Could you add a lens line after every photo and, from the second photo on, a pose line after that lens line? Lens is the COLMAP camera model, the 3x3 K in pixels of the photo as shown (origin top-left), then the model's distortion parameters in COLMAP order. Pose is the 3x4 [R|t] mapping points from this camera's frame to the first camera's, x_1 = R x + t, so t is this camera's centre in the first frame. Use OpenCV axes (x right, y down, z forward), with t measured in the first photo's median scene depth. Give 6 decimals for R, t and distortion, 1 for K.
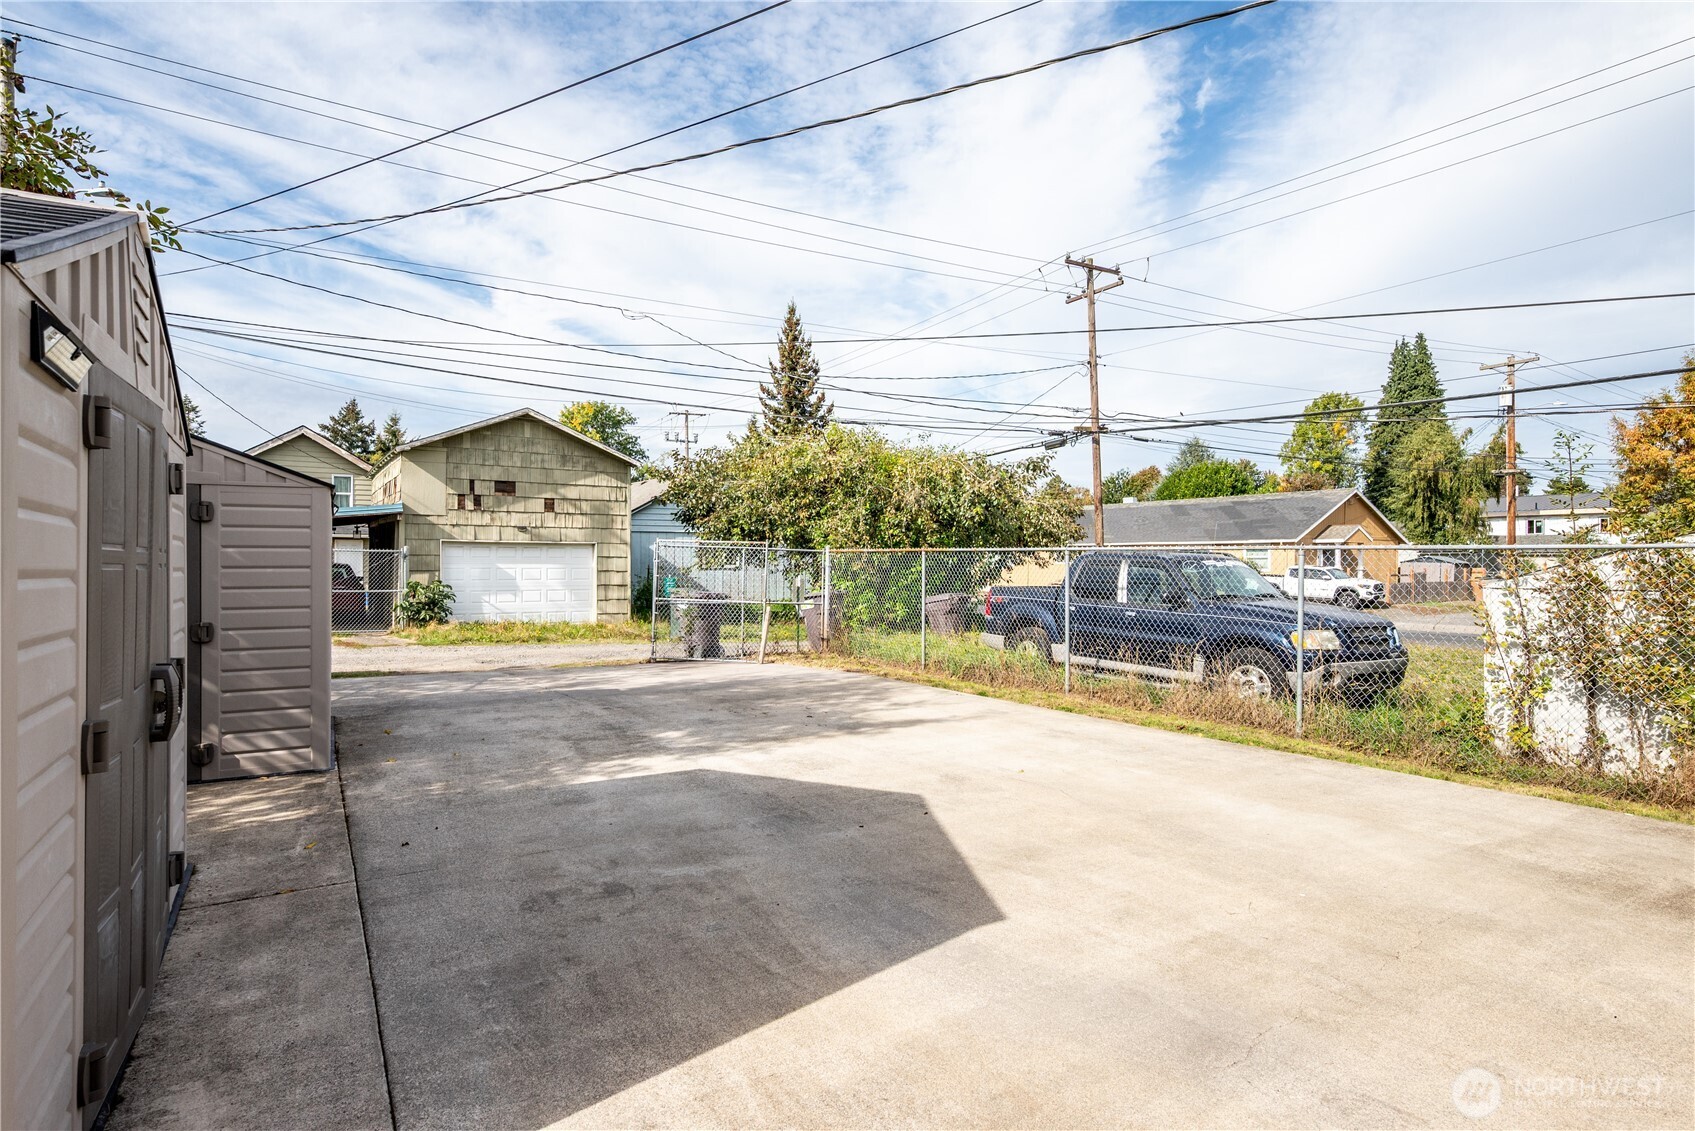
lens RADIAL K [[907.9, 0, 832.4], [0, 907.9, 567.0], [0, 0, 1]] dist [-0.001076, -0.001662]
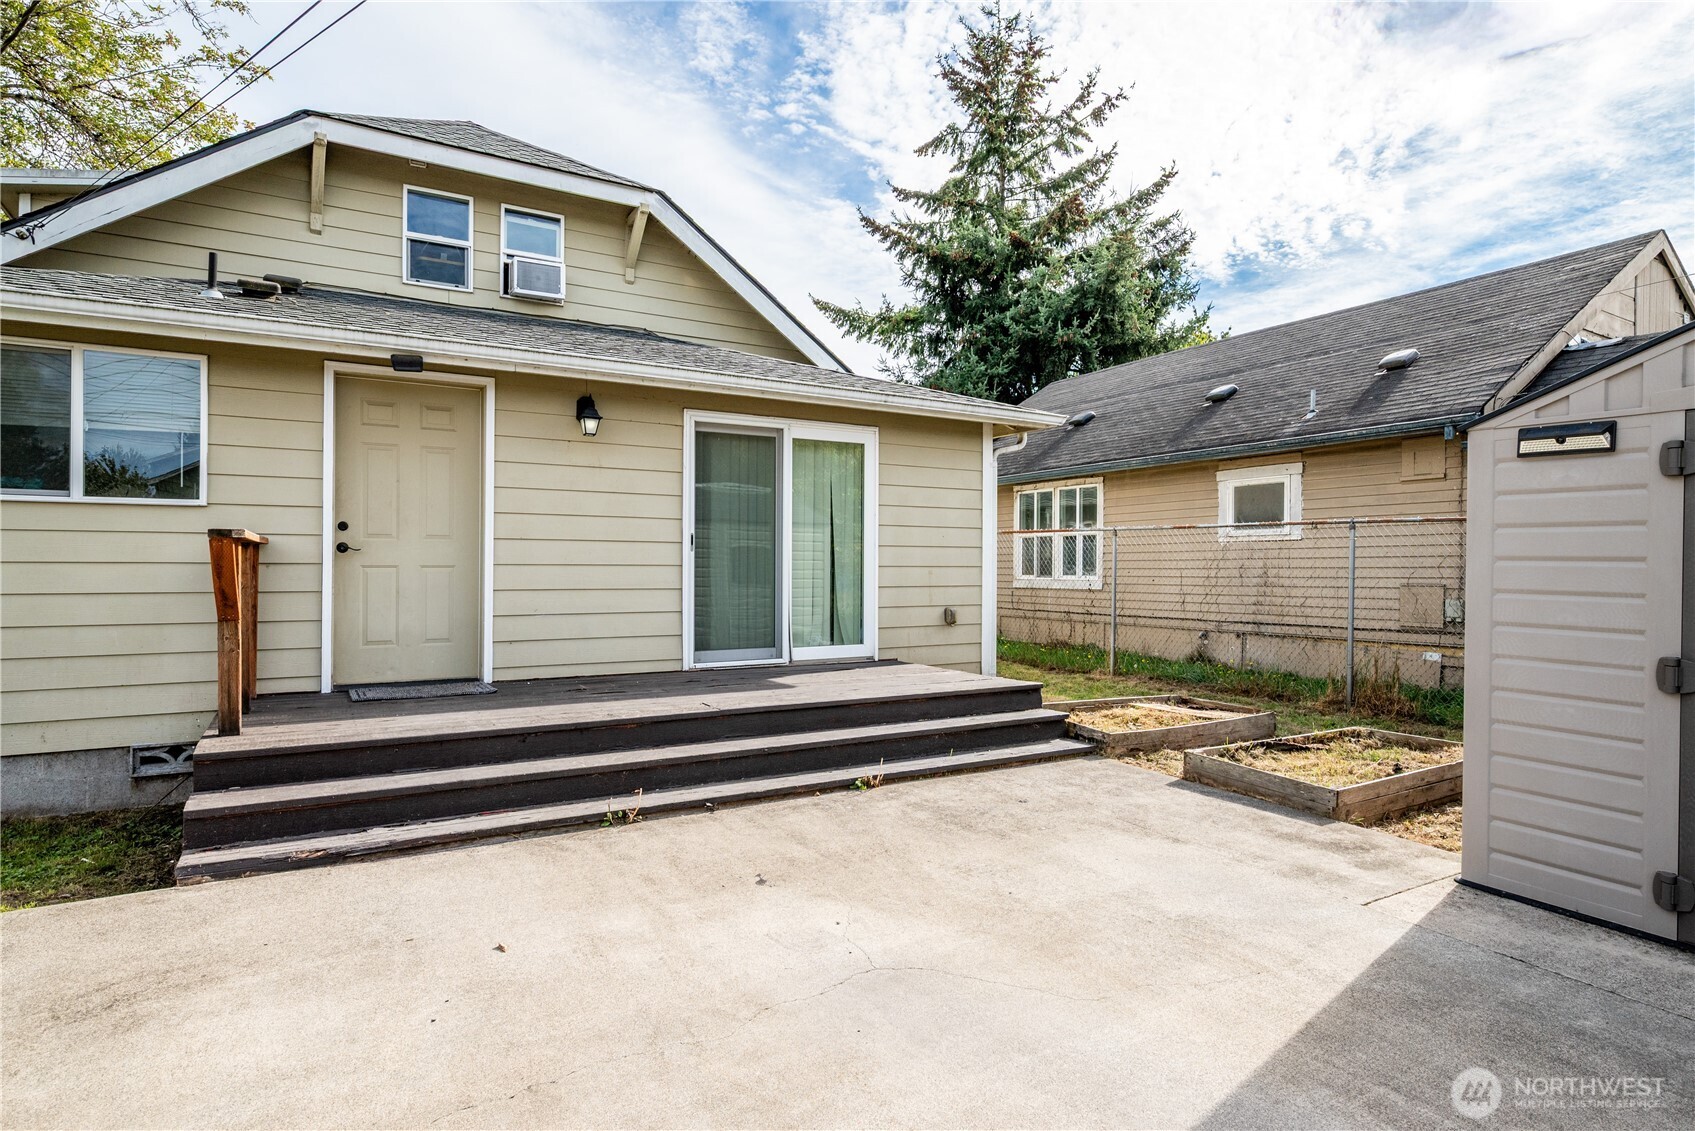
lens RADIAL K [[907.9, 0, 850.4], [0, 907.9, 559.1], [0, 0, 1]] dist [-0.001076, -0.001662]
pose [[-0.999968, -0.007338, -0.003095, 0.053483], [-0.007345, 0.999971, 0.002020, 0.001501], [0.003080, 0.002042, -0.999993, 0.244102]]
